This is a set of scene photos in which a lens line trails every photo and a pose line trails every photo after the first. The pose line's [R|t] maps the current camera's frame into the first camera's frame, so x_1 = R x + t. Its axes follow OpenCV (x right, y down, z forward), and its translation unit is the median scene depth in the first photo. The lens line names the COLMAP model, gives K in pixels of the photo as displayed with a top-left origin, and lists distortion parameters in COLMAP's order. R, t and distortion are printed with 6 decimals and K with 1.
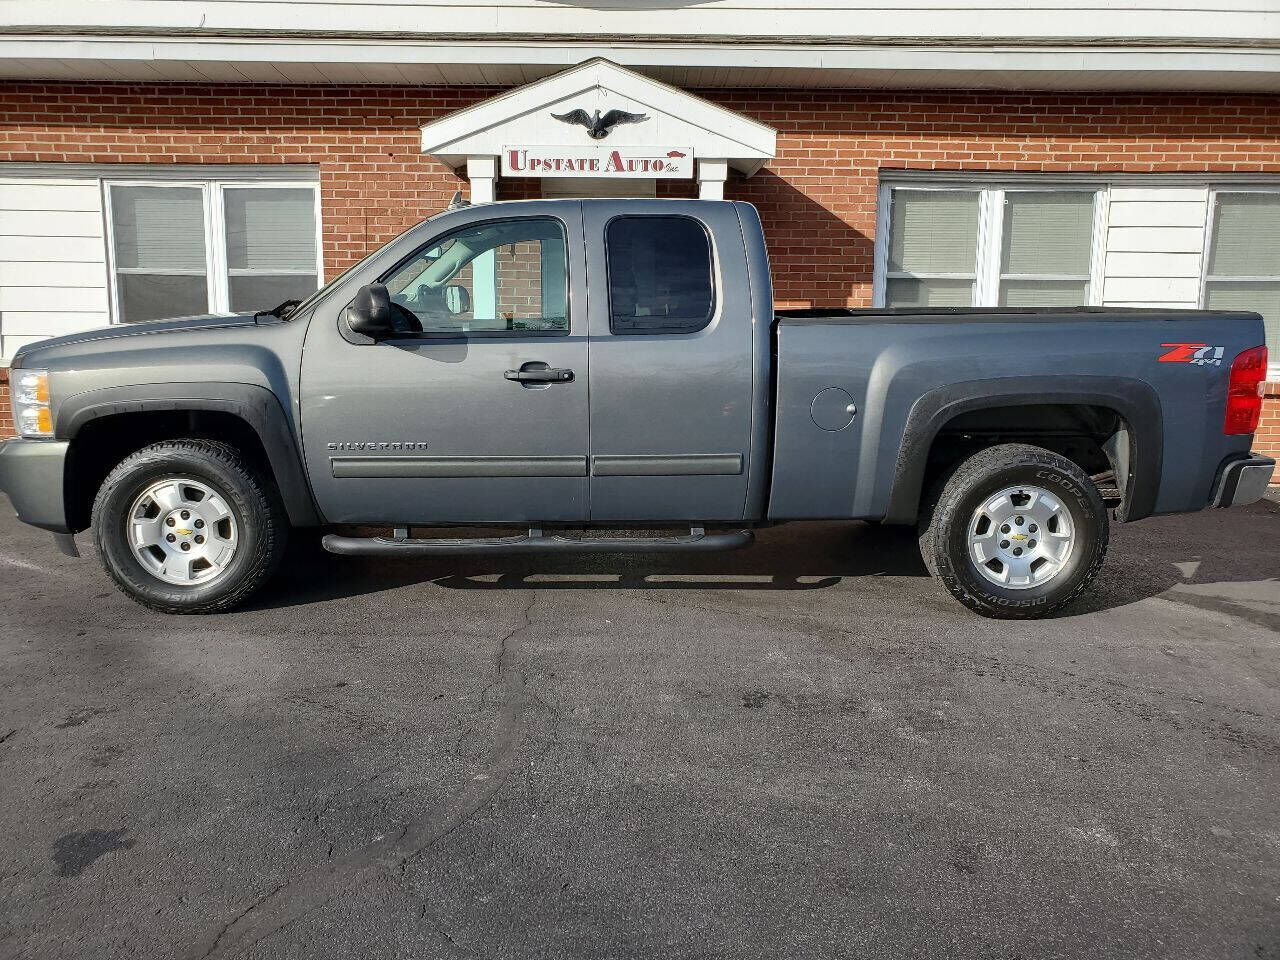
lens RADIAL K [[990.5, 0, 627.2], [0, 990.5, 481.1], [0, 0, 1]] dist [0.004715, 0.027513]
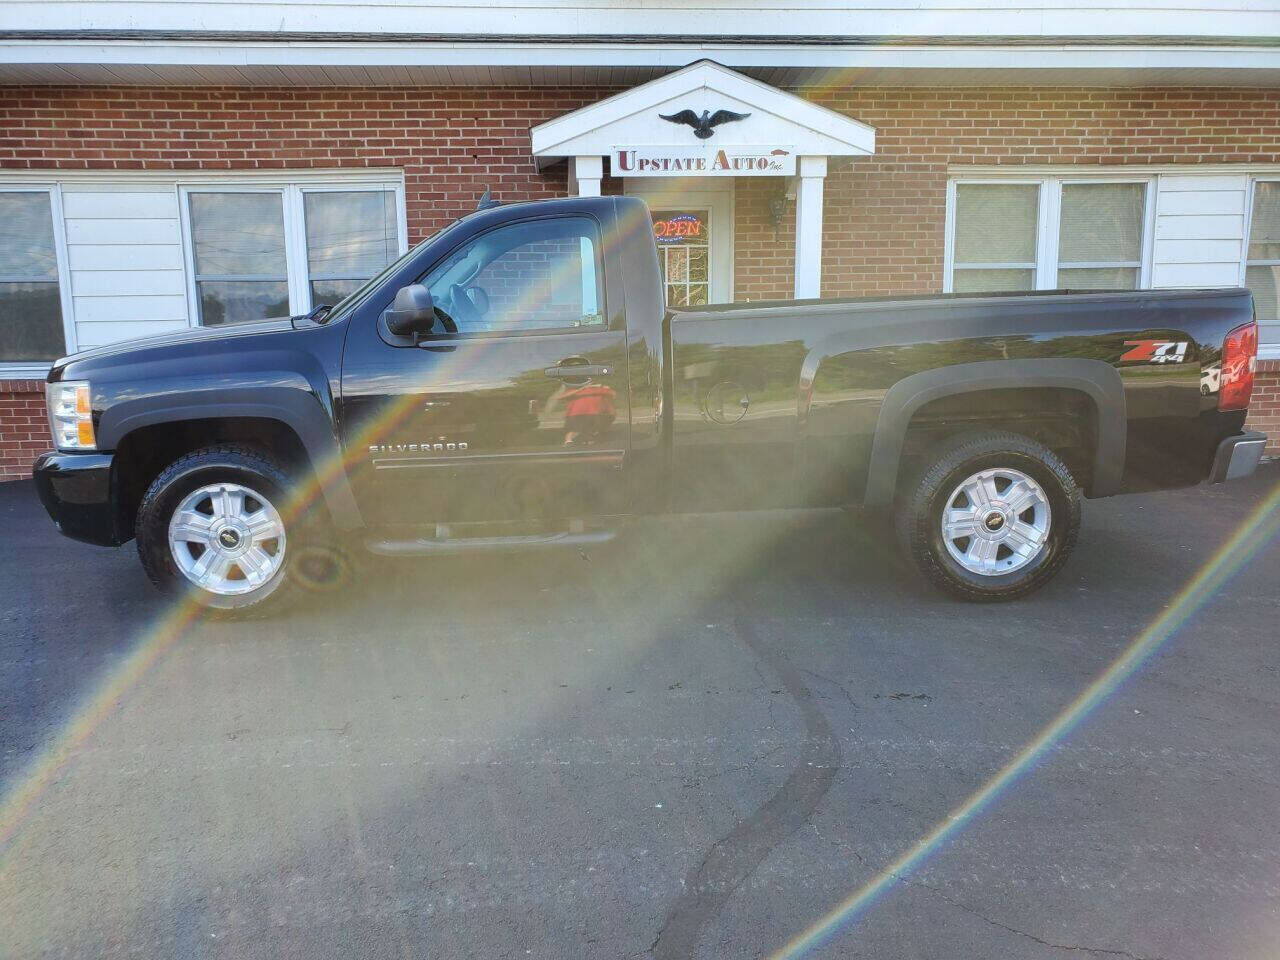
lens RADIAL K [[976.8, 0, 623.7], [0, 976.8, 479.5], [0, 0, 1]] dist [0.002463, 0.027673]
pose [[0.997417, -0.033609, 0.063478, -0.162479], [0.033235, 0.999423, 0.006946, -0.002370], [-0.063675, -0.004818, 0.997959, -0.003852]]
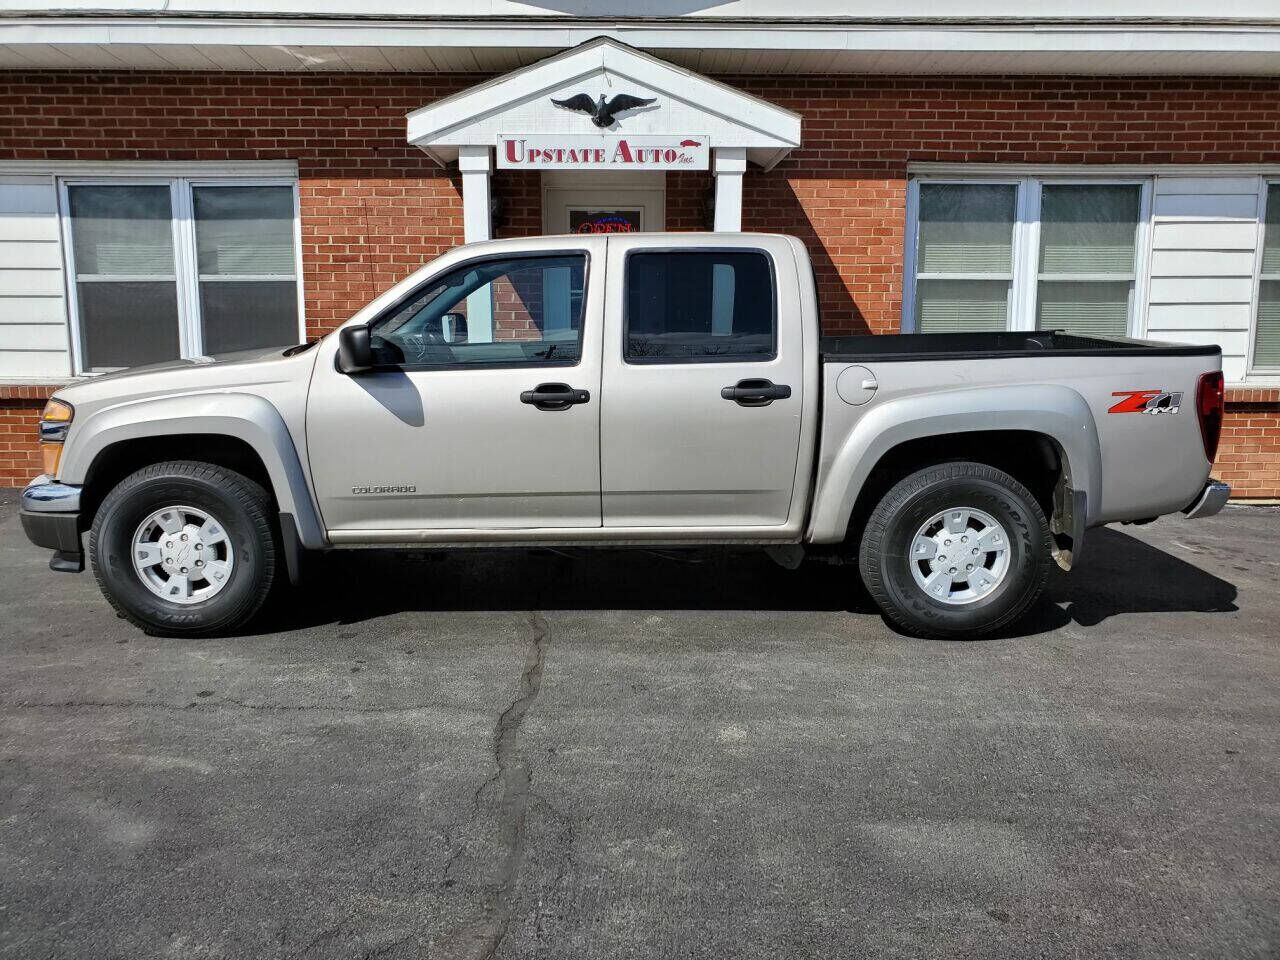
lens RADIAL K [[993.4, 0, 640.0], [0, 993.4, 480.0], [0, 0, 1]] dist [-0.003076, 0.040855]
pose [[0.999860, -0.010325, 0.013185, -0.009976], [0.010440, 0.999908, -0.008643, -0.013287], [-0.013095, 0.008779, 0.999876, 0.083916]]
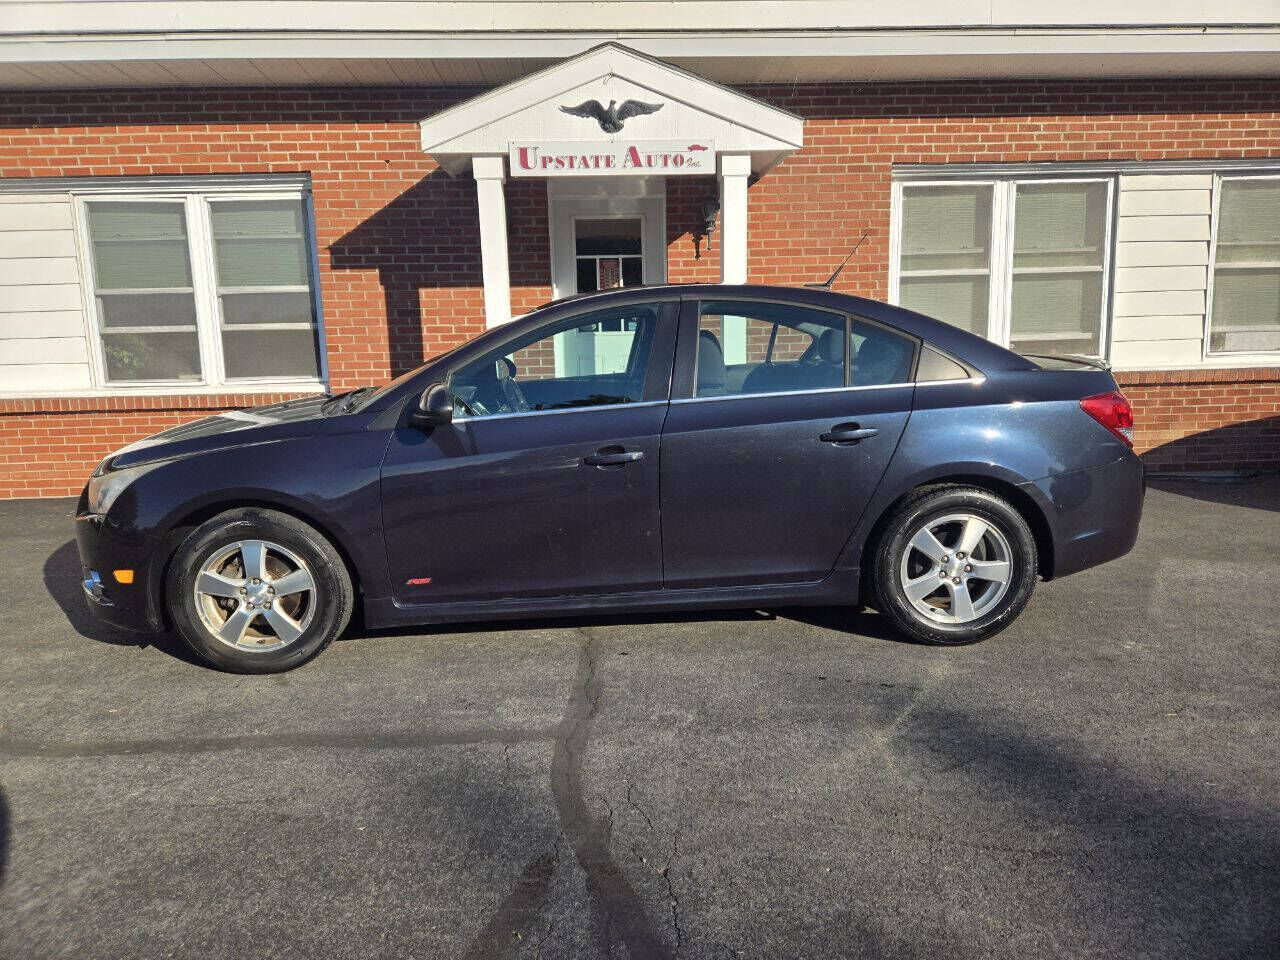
lens RADIAL K [[838.8, 0, 643.5], [0, 838.8, 474.1], [0, 0, 1]] dist [0.095339, -0.089646]
pose [[0.997831, -0.042260, 0.050468, -0.047363], [0.042135, 0.999106, 0.003537, -0.022363], [-0.050572, -0.001403, 0.998719, 0.171775]]
